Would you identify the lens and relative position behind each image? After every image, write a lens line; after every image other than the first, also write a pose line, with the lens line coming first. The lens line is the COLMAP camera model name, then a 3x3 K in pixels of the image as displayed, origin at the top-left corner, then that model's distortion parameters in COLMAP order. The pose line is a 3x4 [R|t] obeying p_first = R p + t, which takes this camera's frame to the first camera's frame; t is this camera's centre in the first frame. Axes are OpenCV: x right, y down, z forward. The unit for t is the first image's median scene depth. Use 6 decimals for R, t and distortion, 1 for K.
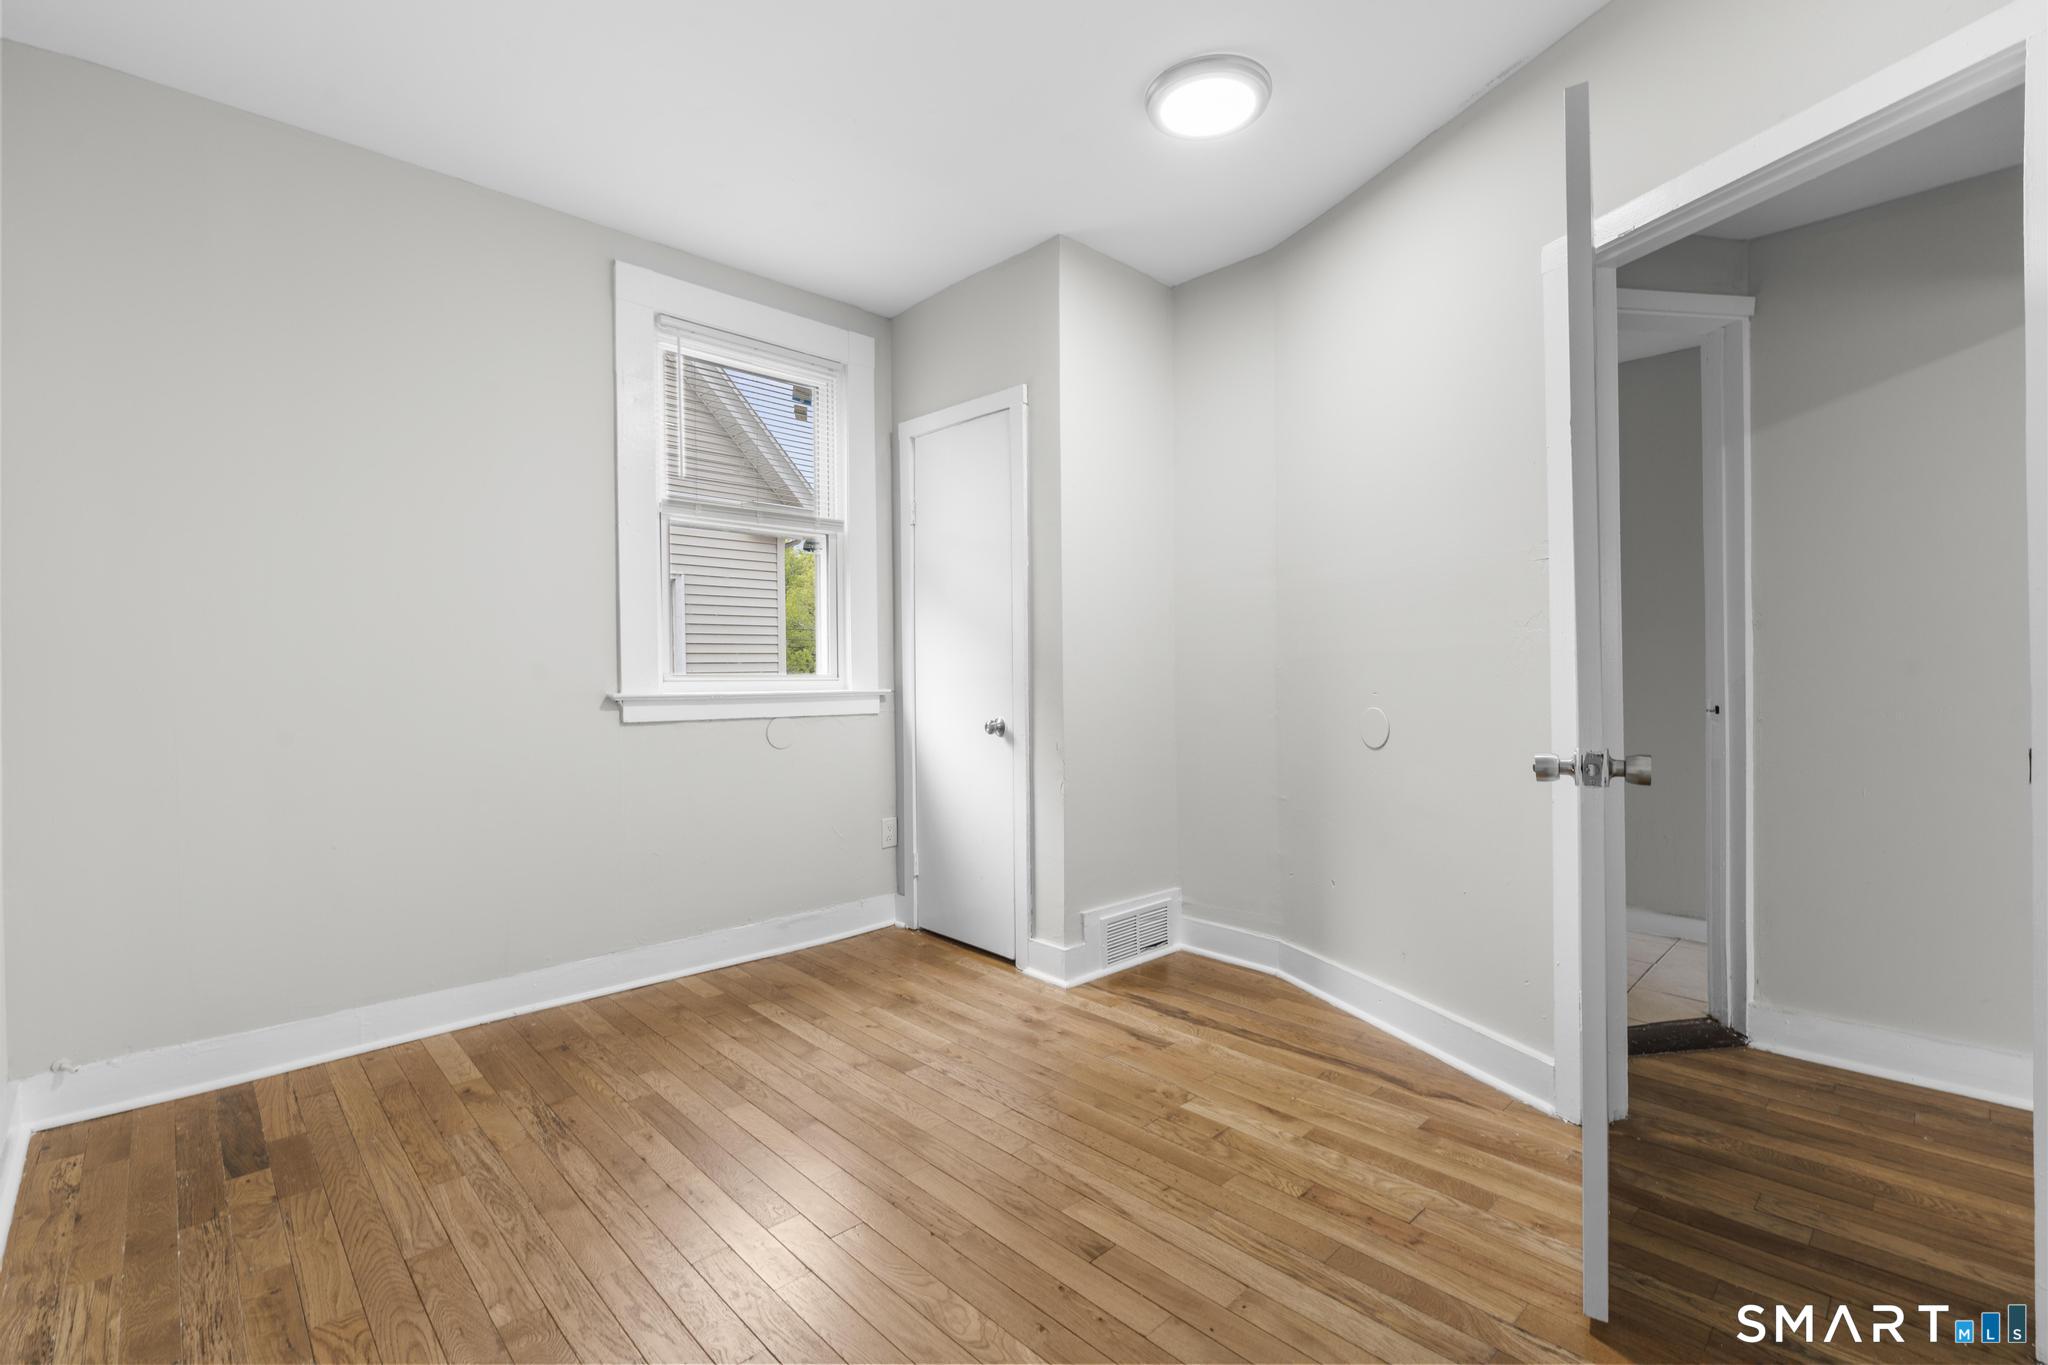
lens RADIAL K [[917.8, 0, 1024.0], [0, 917.8, 682.5], [0, 0, 1]] dist [-0.006858, 0.003673]
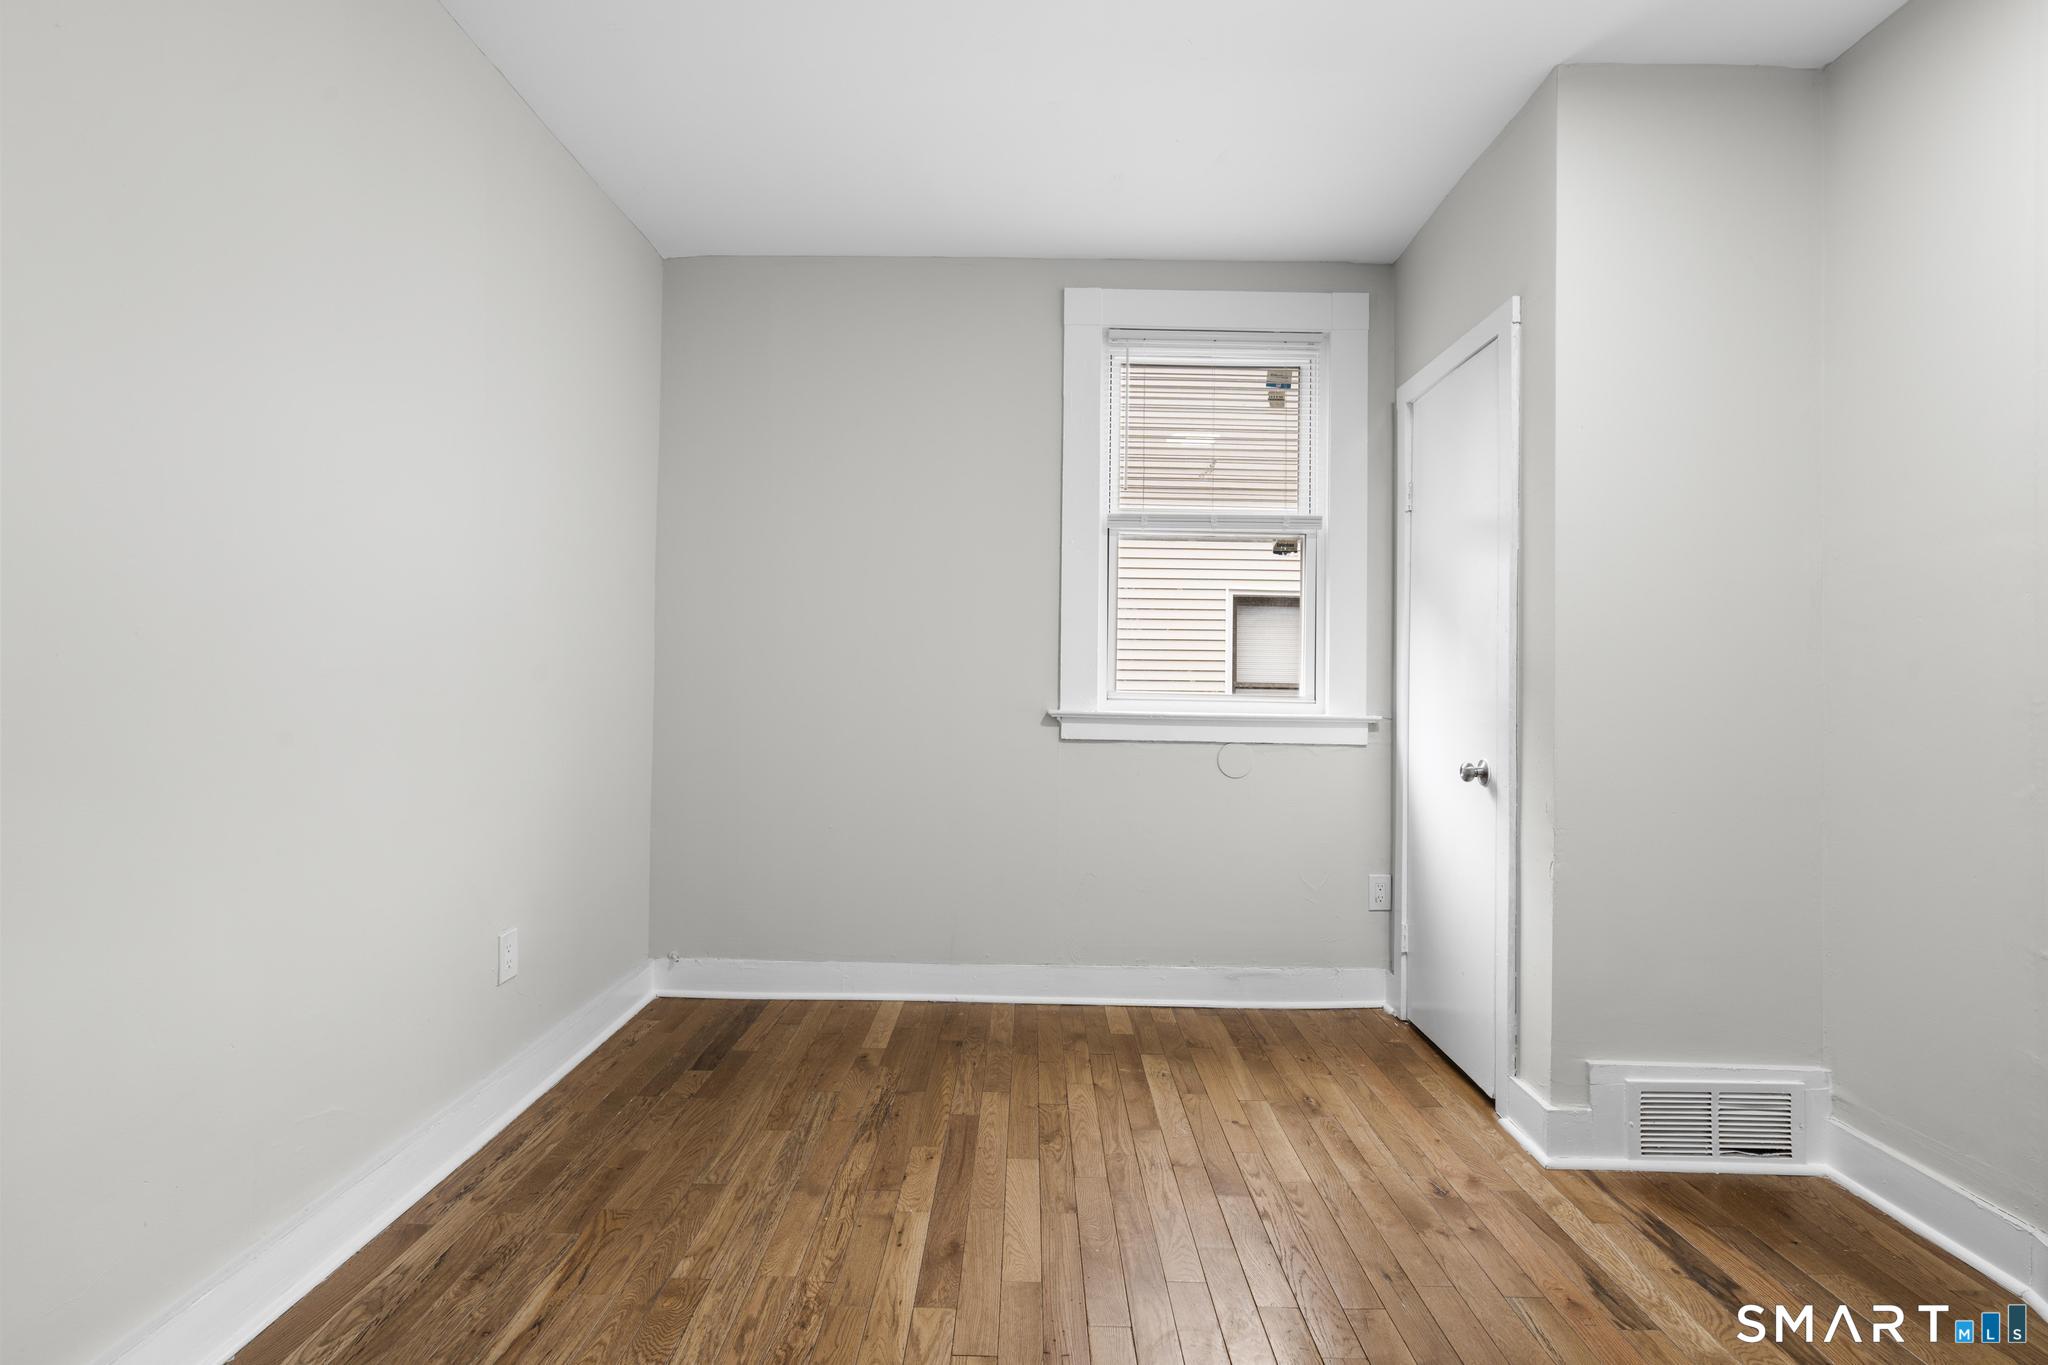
lens RADIAL K [[917.8, 0, 1024.0], [0, 917.8, 682.5], [0, 0, 1]] dist [-0.006858, 0.003673]
pose [[0.713048, 0.009966, -0.701045, 0.239964], [-0.026489, 0.999568, -0.012732, -0.004387], [0.700615, 0.027648, 0.713004, 0.239588]]
